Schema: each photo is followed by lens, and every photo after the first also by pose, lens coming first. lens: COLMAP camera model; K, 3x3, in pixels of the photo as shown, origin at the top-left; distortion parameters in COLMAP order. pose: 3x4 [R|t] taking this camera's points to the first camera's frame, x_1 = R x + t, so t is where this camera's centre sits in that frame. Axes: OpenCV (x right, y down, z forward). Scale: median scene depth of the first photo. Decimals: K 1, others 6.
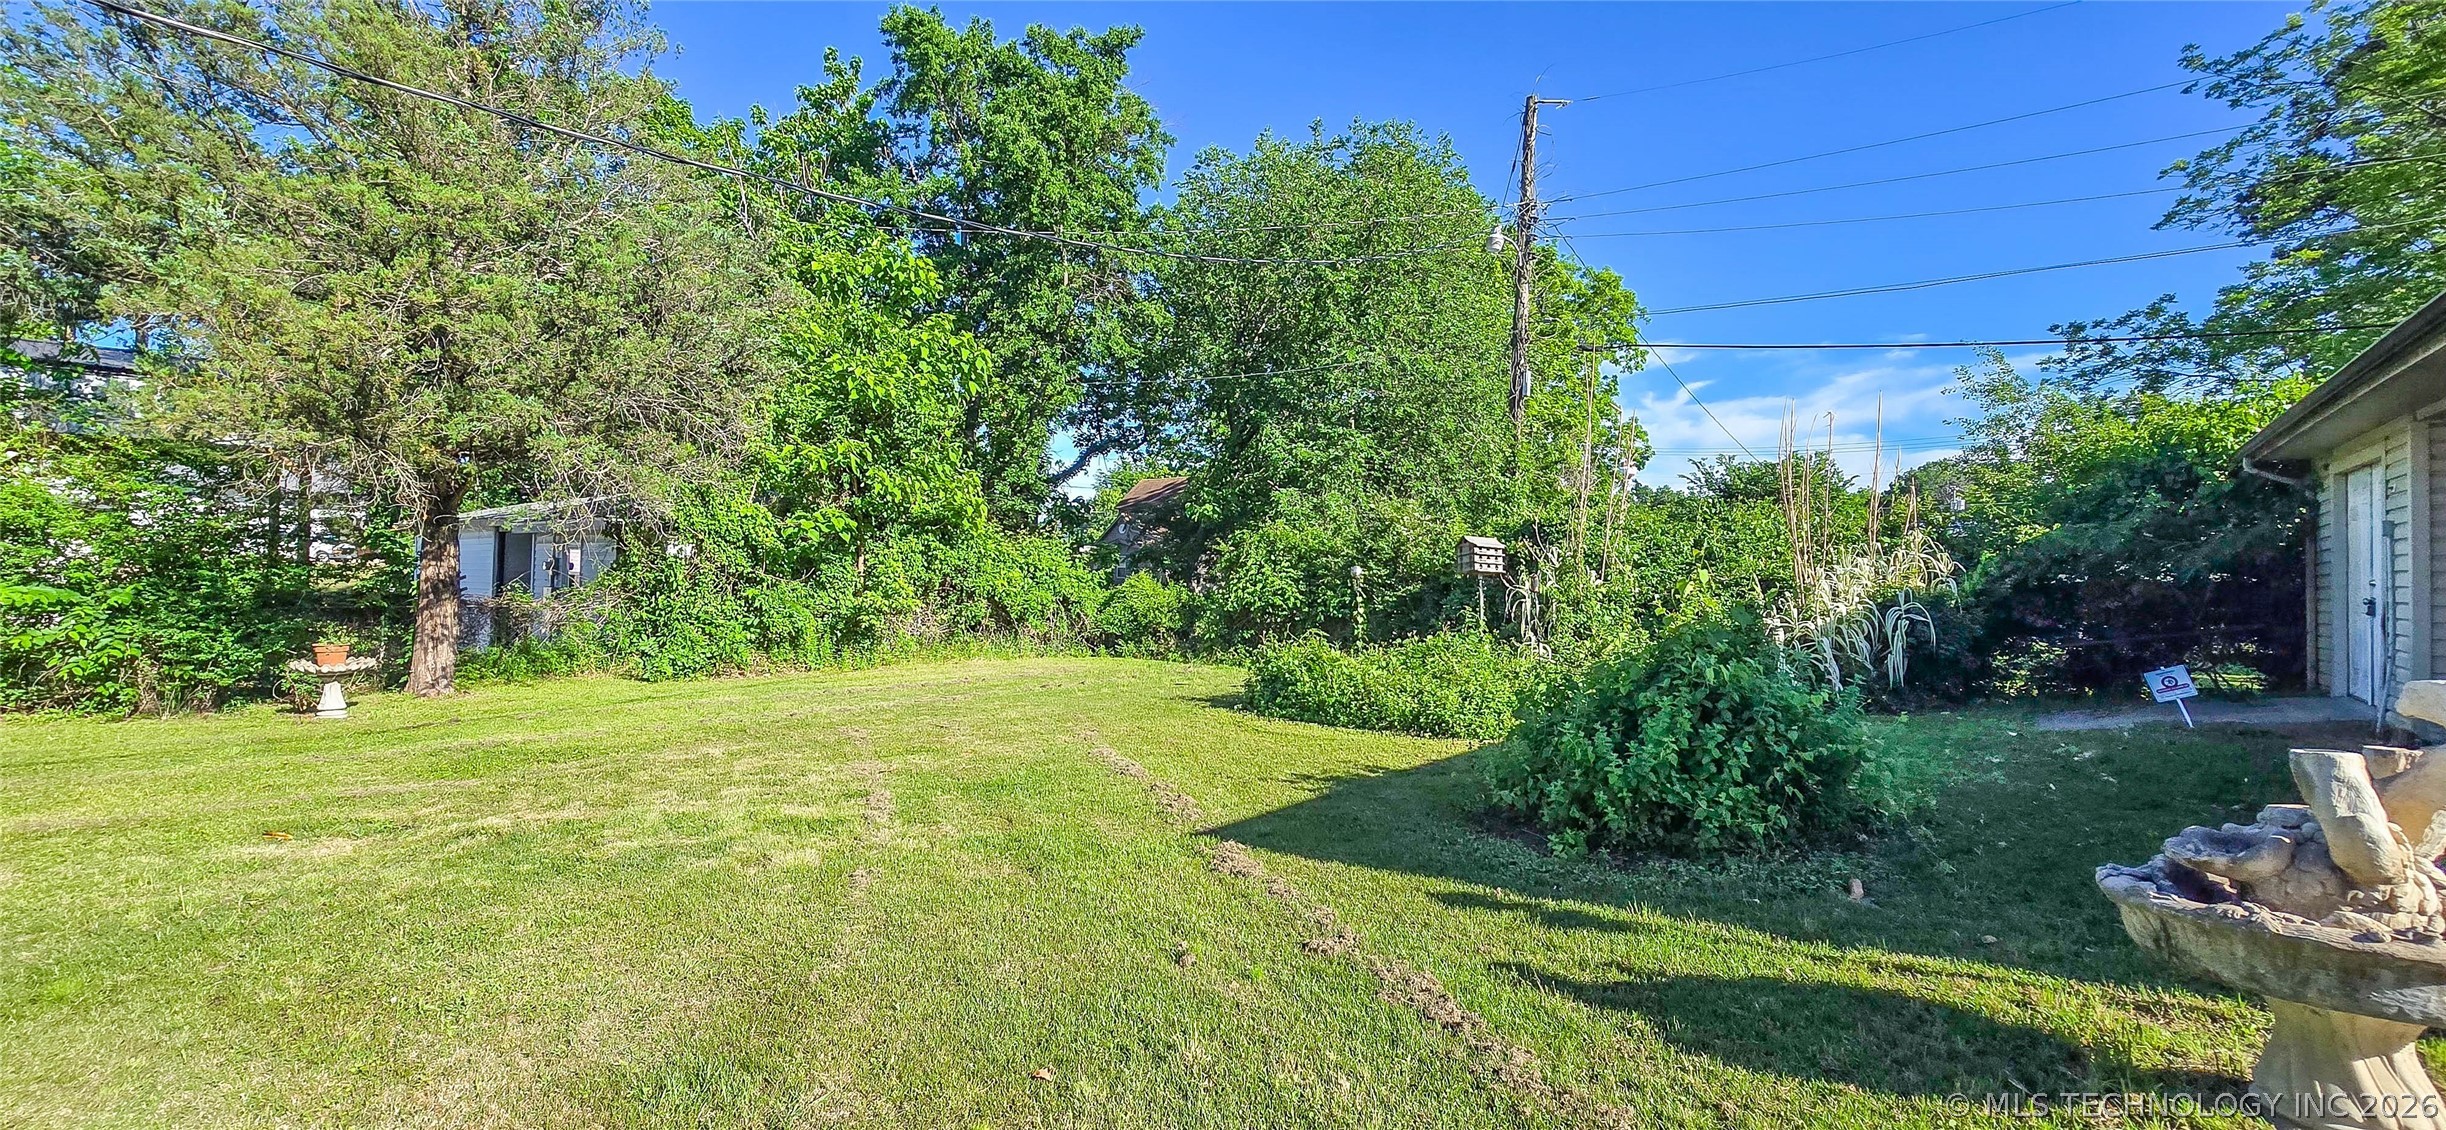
lens RADIAL K [[1000.9, 0, 1221.3], [0, 1000.9, 553.9], [0, 0, 1]] dist [-0.002297, -0.000812]
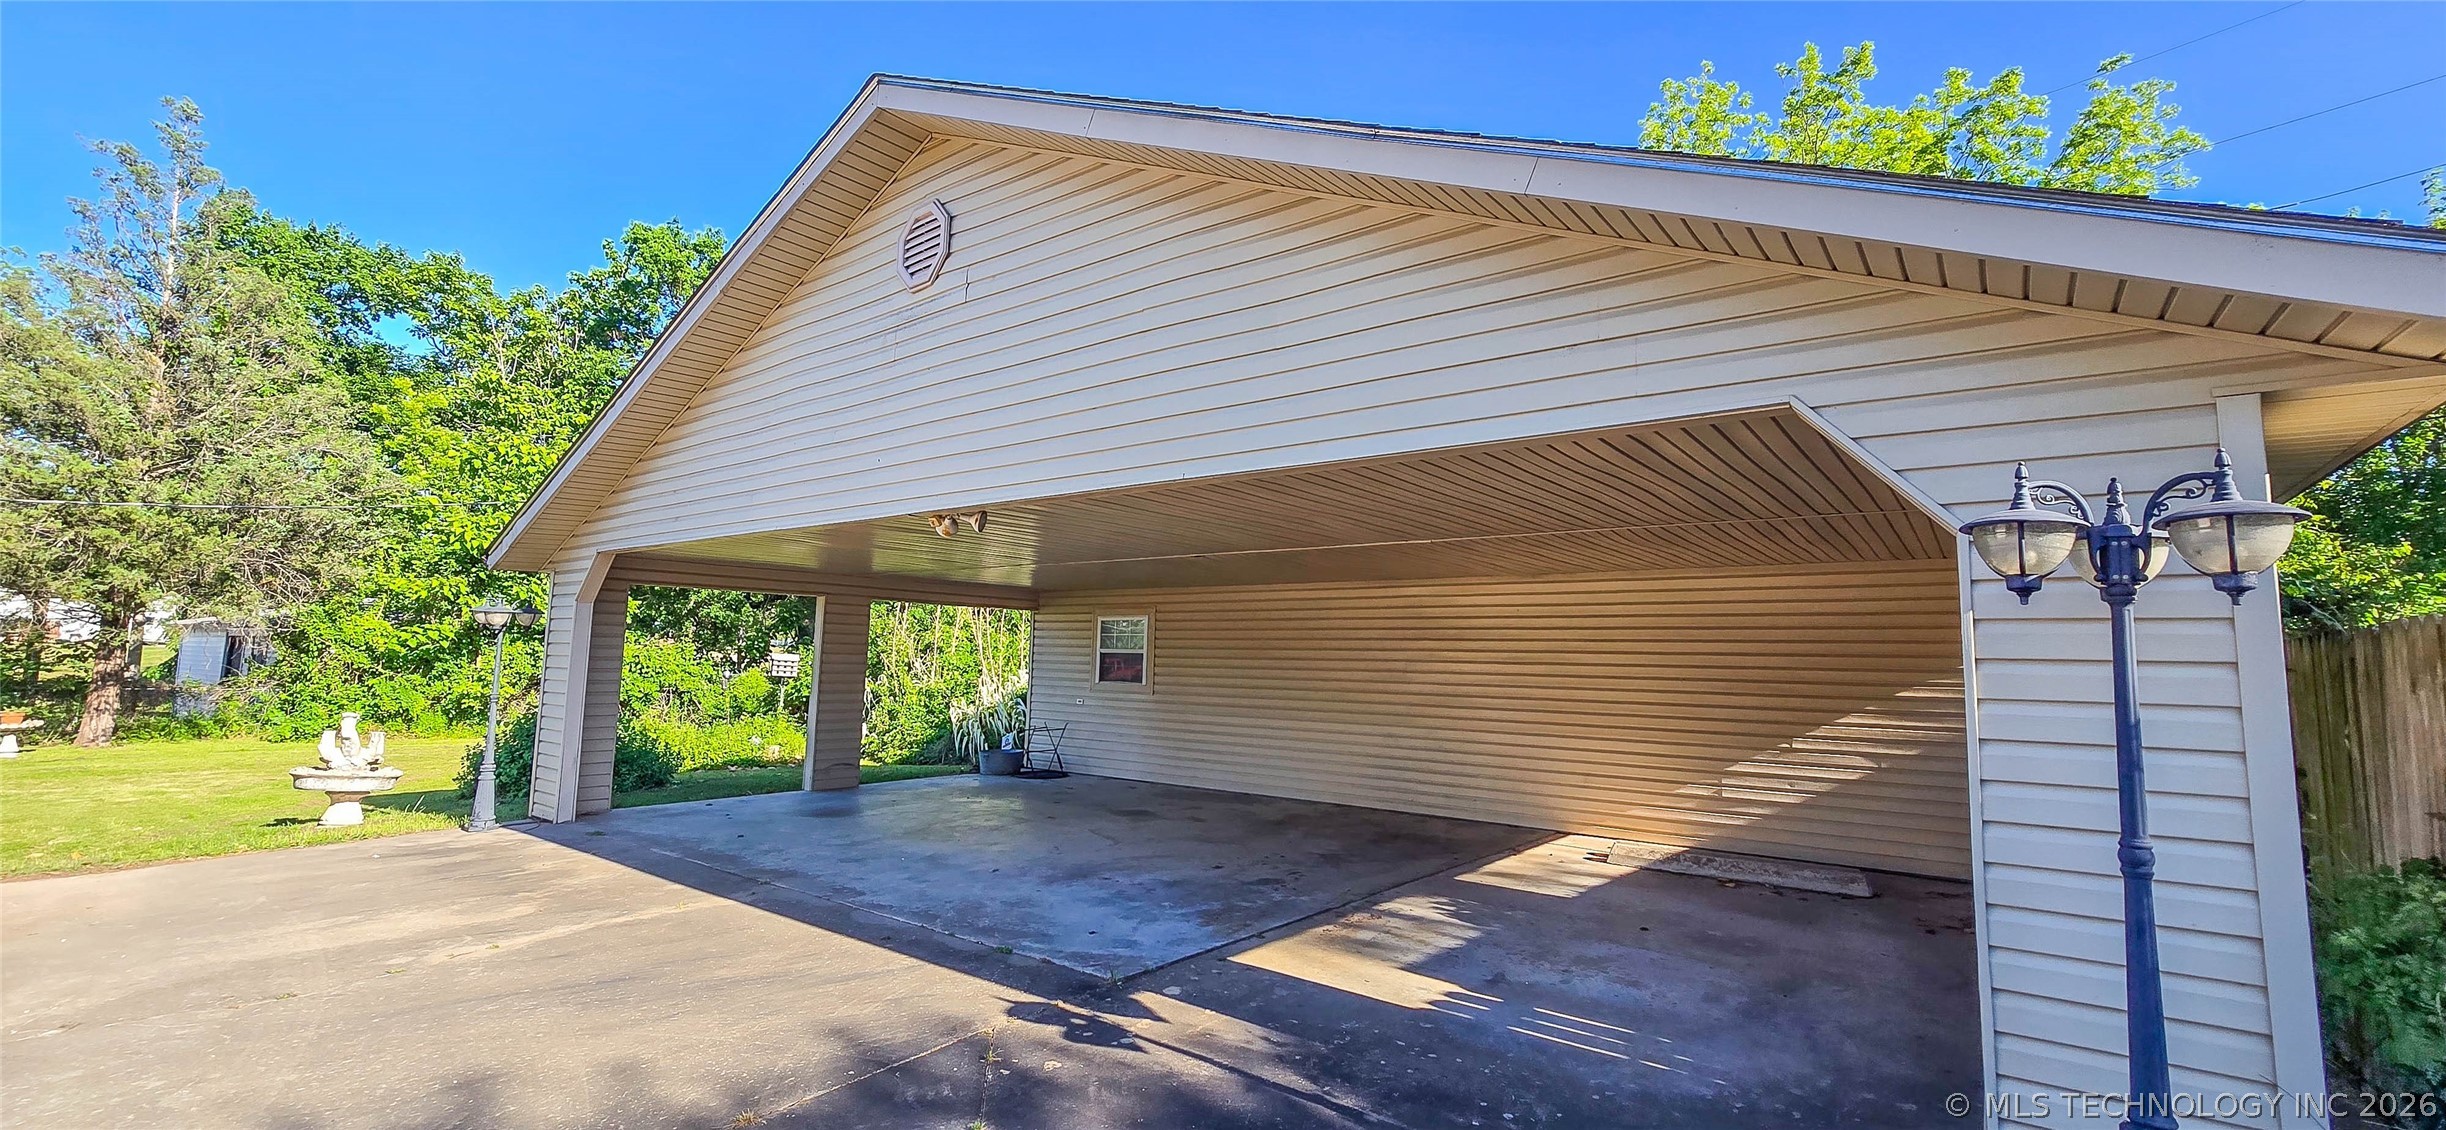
lens RADIAL K [[1000.9, 0, 1221.3], [0, 1000.9, 553.9], [0, 0, 1]] dist [-0.002297, -0.000812]
pose [[0.998871, 0.017697, 0.044087, 0.889514], [-0.013627, 0.995762, -0.090956, -0.040717], [-0.045510, 0.090253, 0.994879, -0.648135]]
